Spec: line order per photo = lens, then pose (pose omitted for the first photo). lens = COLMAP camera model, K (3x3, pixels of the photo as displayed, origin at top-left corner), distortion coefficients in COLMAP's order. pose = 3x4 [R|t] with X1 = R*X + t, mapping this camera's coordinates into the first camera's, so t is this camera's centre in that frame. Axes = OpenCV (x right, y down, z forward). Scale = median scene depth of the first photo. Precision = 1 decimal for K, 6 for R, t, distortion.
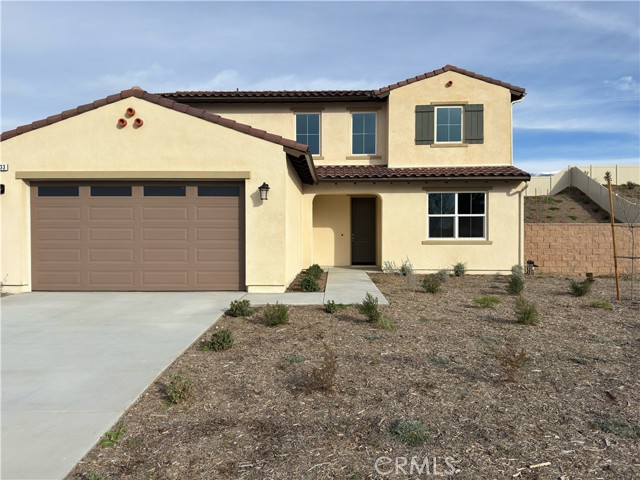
lens RADIAL K [[483.4, 0, 317.8], [0, 483.4, 245.7], [0, 0, 1]] dist [0.061277, -0.084131]
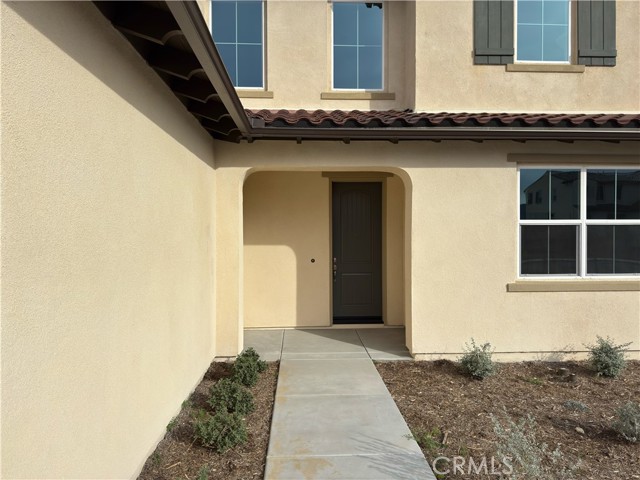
lens RADIAL K [[483.4, 0, 324.4], [0, 483.4, 237.2], [0, 0, 1]] dist [0.061277, -0.084131]
pose [[0.996326, -0.001669, 0.085630, 0.023231], [0.002041, 0.999989, -0.004256, -0.045941], [-0.085622, 0.004415, 0.996318, 0.571762]]
